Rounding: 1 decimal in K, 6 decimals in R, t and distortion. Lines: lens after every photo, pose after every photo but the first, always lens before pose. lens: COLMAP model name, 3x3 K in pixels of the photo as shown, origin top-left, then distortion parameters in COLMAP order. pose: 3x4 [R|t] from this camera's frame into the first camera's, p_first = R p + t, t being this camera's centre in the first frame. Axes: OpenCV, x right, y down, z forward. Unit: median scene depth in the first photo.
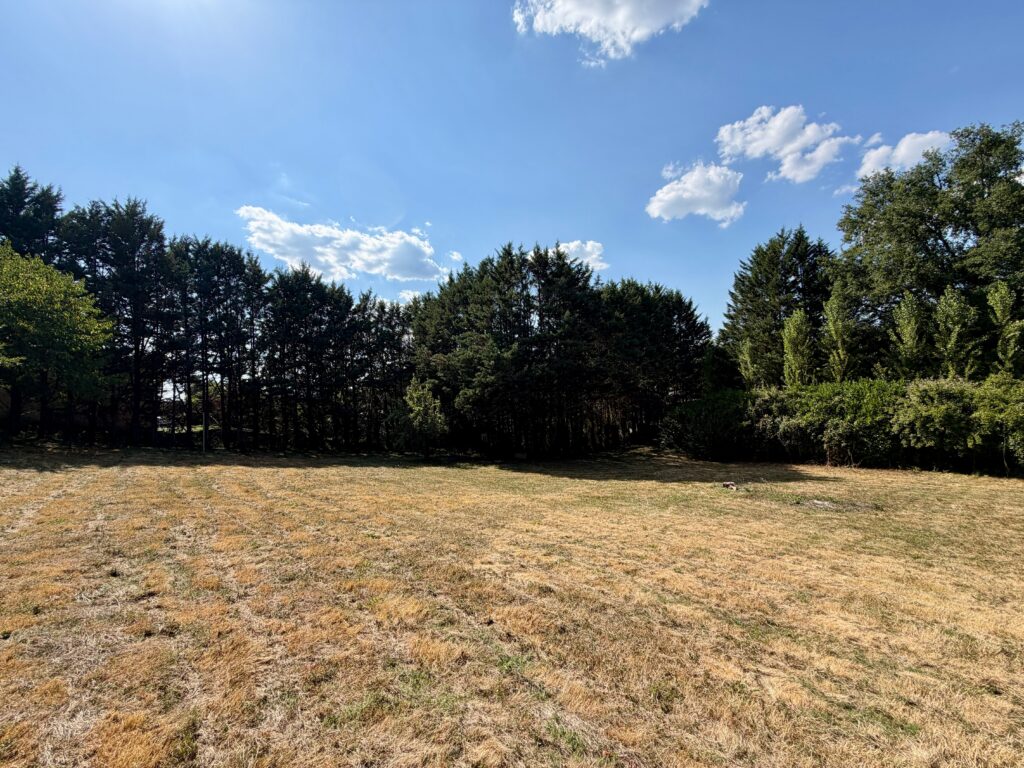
lens RADIAL K [[409.1, 0, 509.0], [0, 409.1, 385.5], [0, 0, 1]] dist [0.002920, -0.000643]
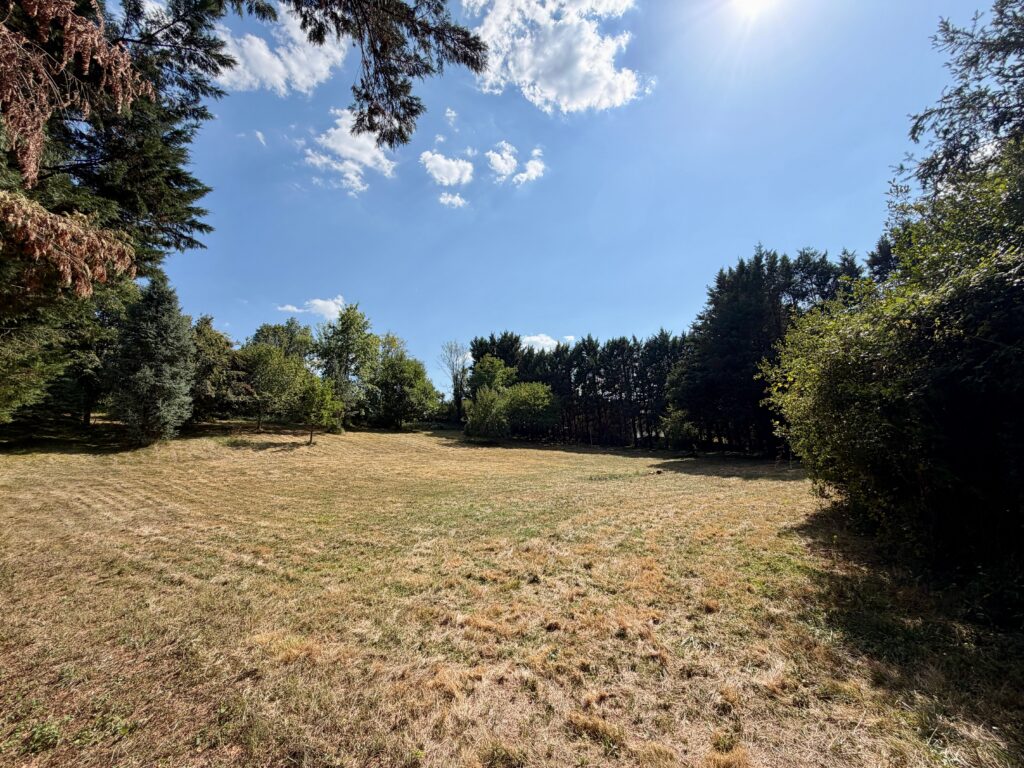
lens RADIAL K [[409.1, 0, 506.2], [0, 409.1, 380.6], [0, 0, 1]] dist [0.002920, -0.000643]
pose [[0.134746, -0.165919, -0.976890, 1.165997], [0.129384, 0.980387, -0.148666, 0.066292], [0.982397, -0.106362, 0.153571, 0.199263]]
